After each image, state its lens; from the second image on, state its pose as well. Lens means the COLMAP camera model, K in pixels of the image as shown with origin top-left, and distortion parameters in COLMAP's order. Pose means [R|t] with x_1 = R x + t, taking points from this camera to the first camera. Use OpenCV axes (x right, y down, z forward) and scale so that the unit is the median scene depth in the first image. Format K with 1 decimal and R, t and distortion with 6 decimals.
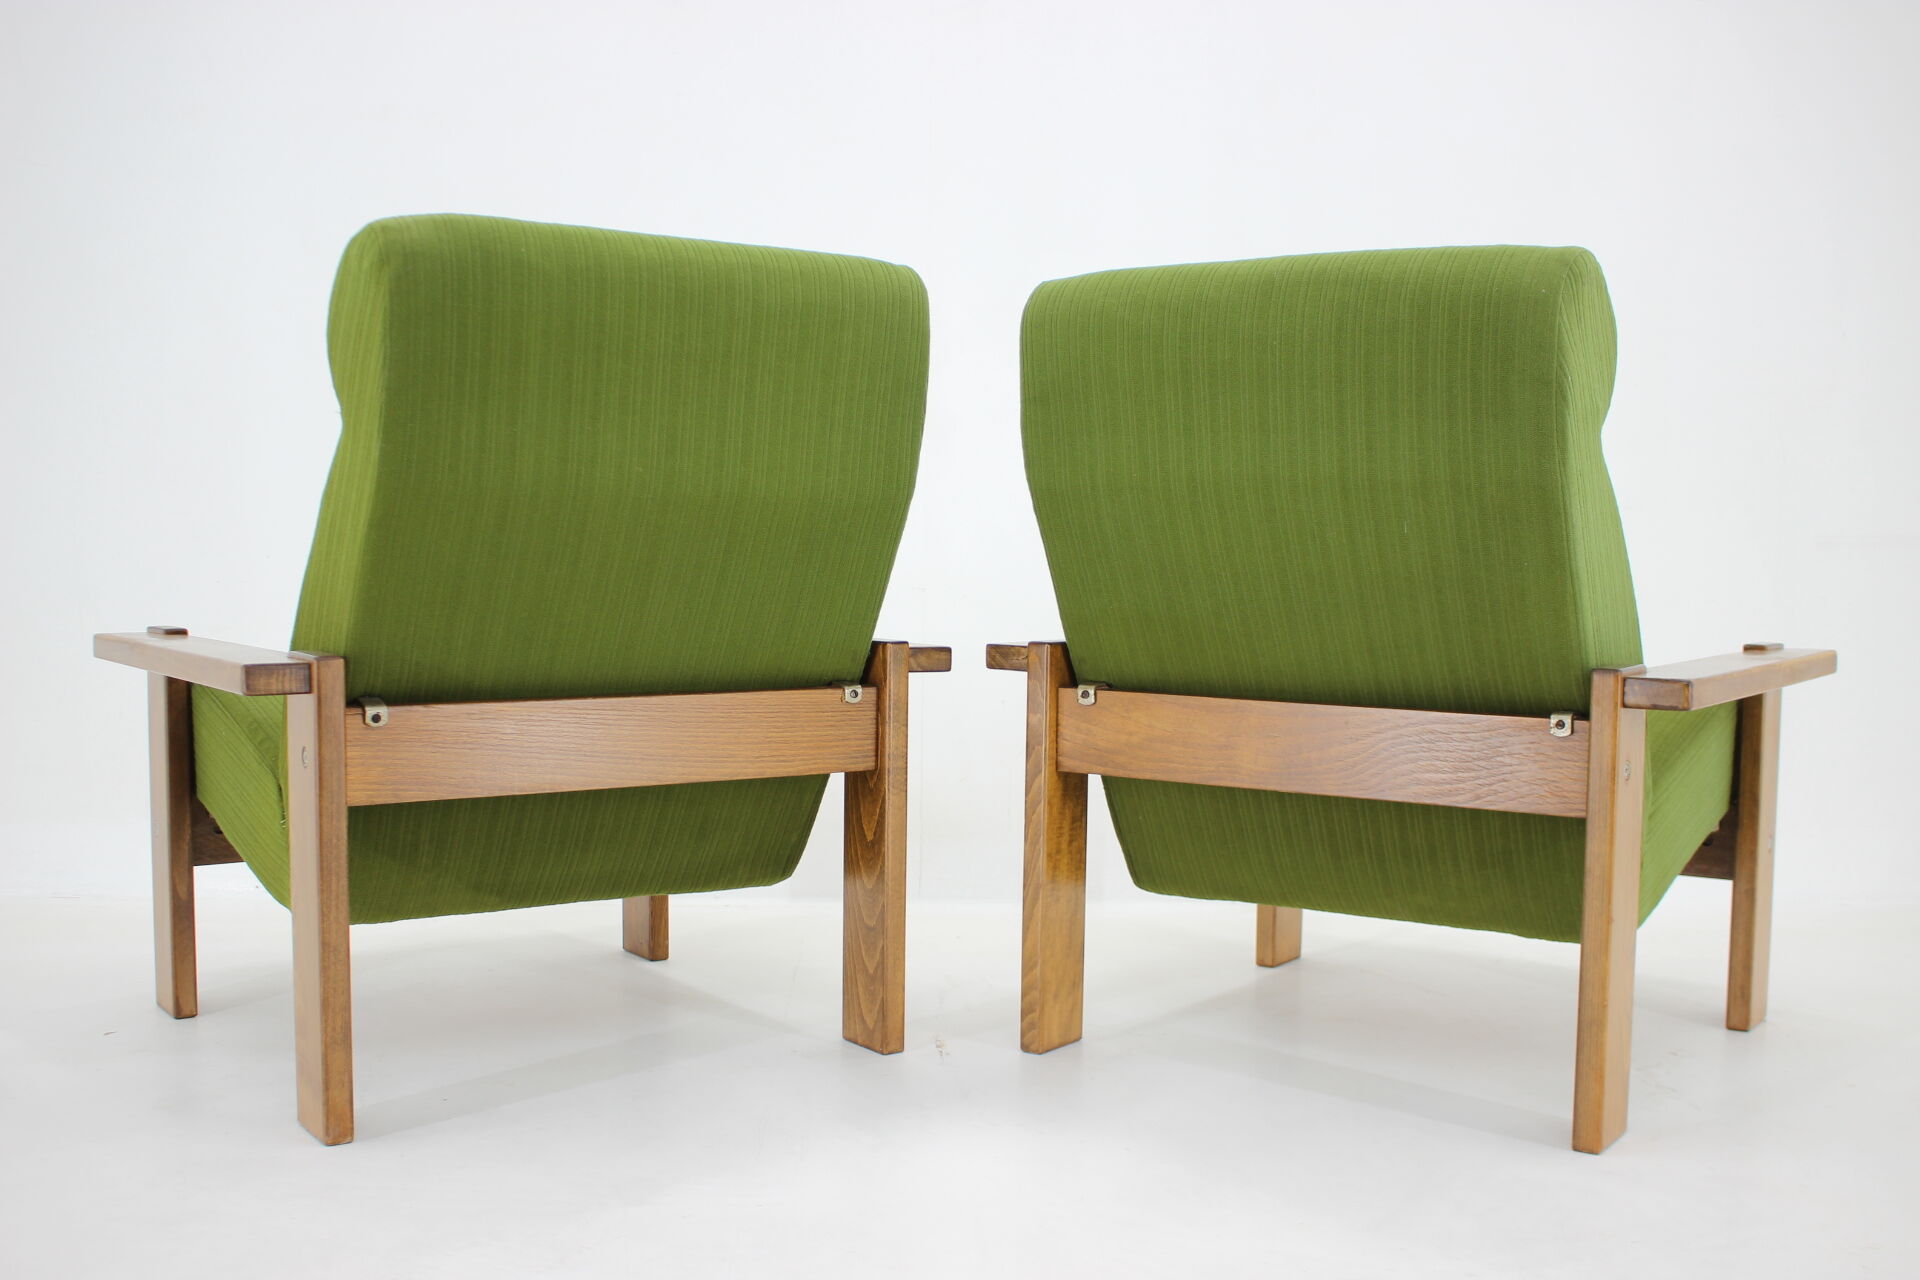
lens RADIAL K [[1813.1, 0, 960.1], [0, 1813.1, 602.6], [0, 0, 1]] dist [-0.085548, -0.008974]
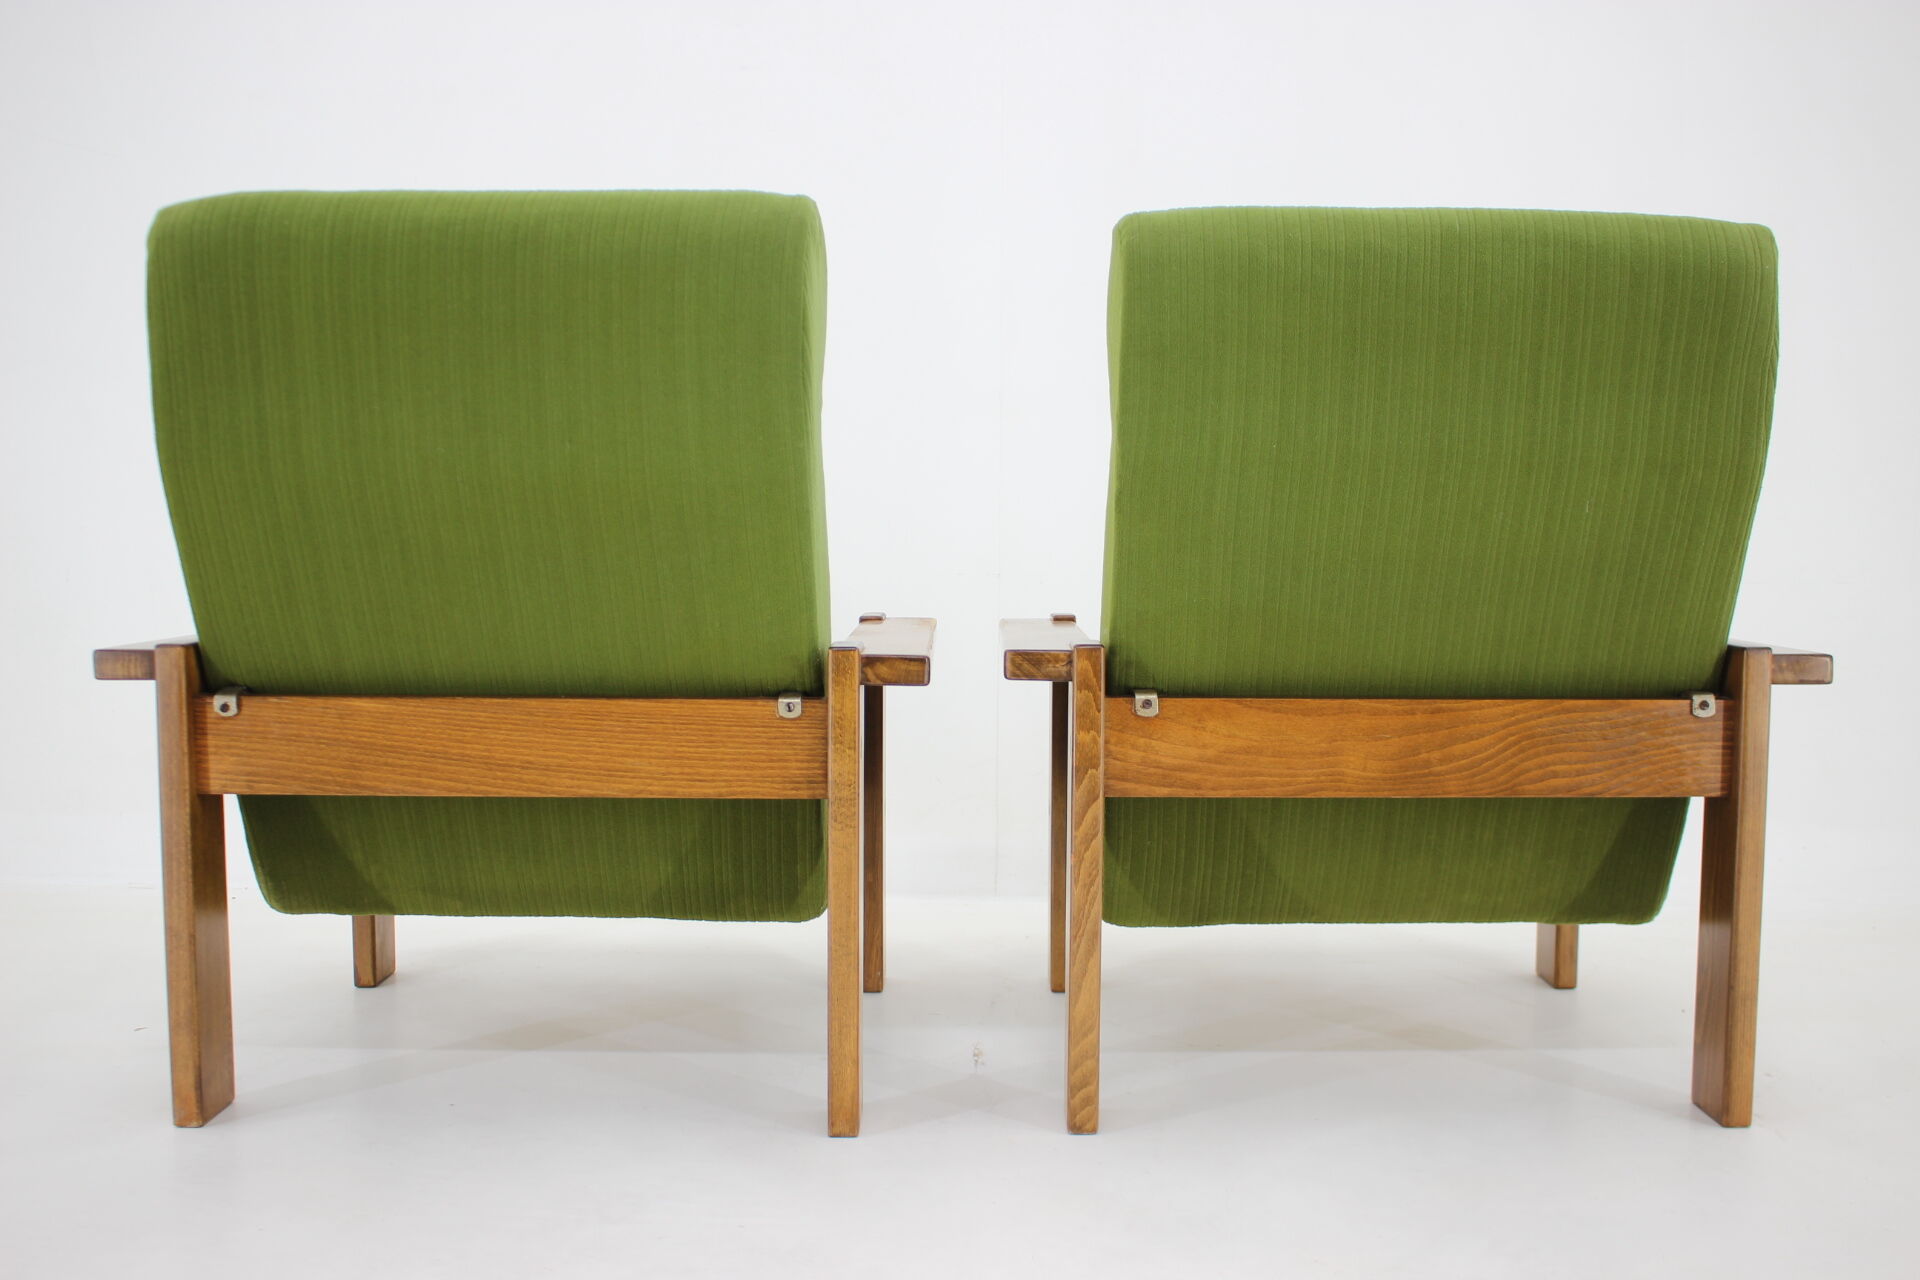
lens RADIAL K [[1813.1, 0, 960.1], [0, 1813.1, 602.6], [0, 0, 1]] dist [-0.085548, -0.008974]
pose [[0.829836, -0.026883, 0.557360, -0.467704], [0.022710, 0.999638, 0.014404, -0.010570], [-0.557545, 0.000705, 0.830146, 0.342415]]
